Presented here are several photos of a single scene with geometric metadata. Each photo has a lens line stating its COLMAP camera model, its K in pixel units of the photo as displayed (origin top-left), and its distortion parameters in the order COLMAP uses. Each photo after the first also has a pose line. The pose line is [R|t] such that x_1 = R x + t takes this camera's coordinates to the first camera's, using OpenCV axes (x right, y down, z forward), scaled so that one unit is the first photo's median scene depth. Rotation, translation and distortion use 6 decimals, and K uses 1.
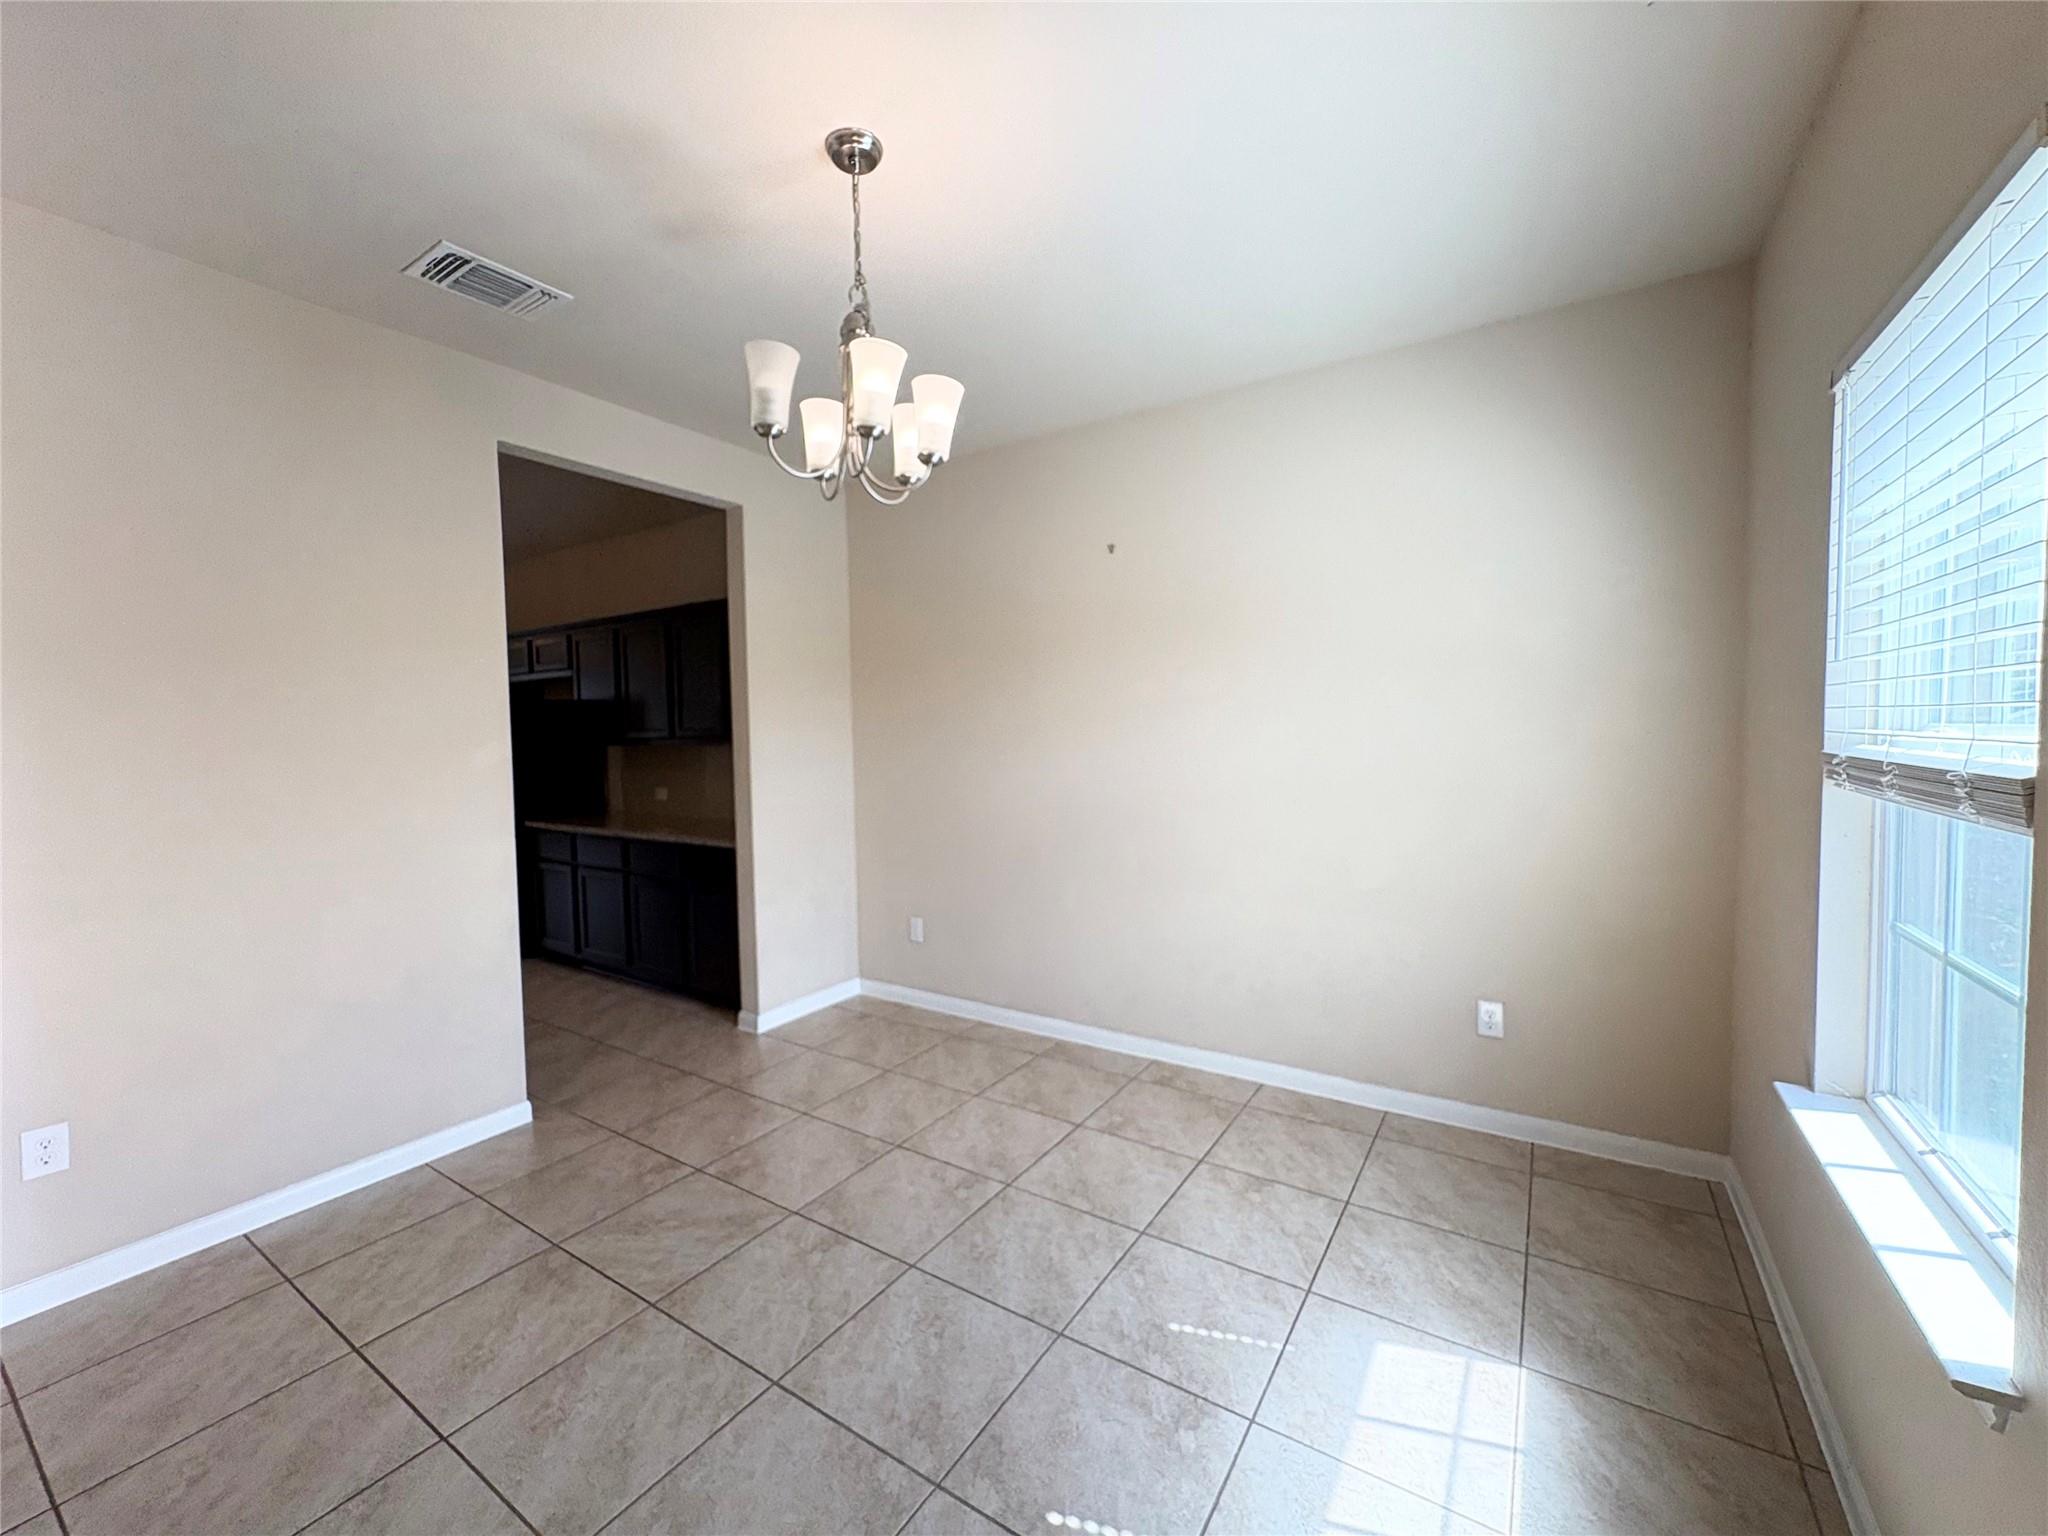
lens RADIAL K [[825.2, 0, 1010.4], [0, 825.2, 769.6], [0, 0, 1]] dist [0.000890, 0.000187]
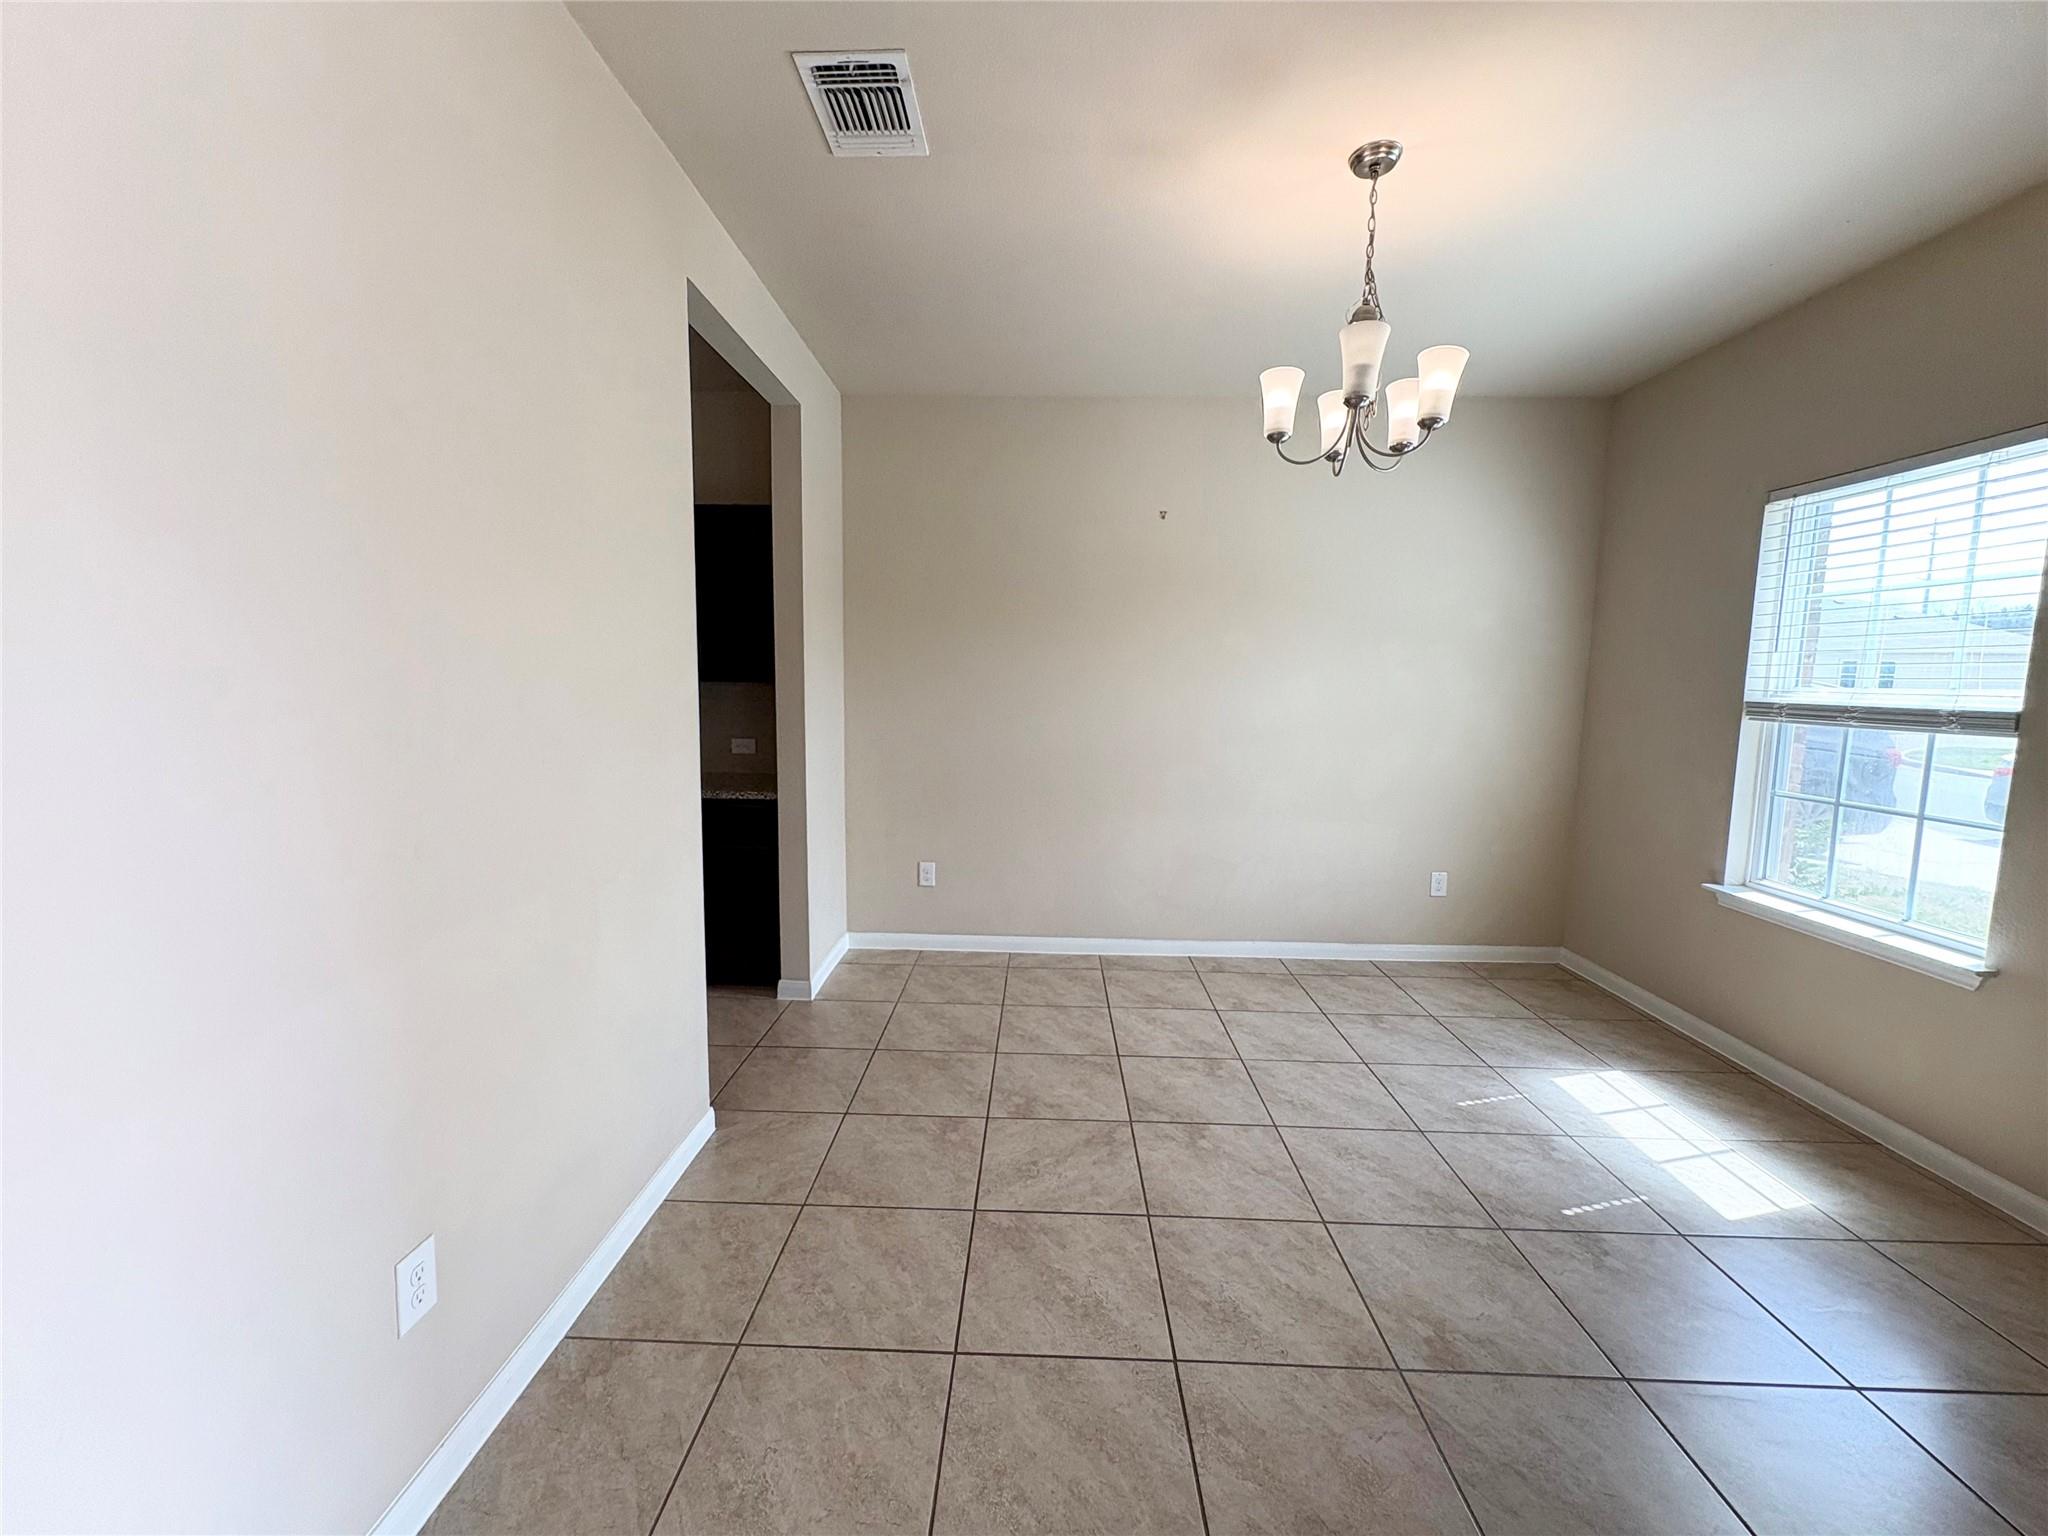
lens RADIAL K [[825.2, 0, 1021.2], [0, 825.2, 771.7], [0, 0, 1]] dist [0.000890, 0.000187]
pose [[0.850137, -0.032194, 0.525576, -0.815616], [-0.002018, 0.997923, 0.064392, 0.011796], [-0.526558, -0.055803, 0.848306, 0.165671]]
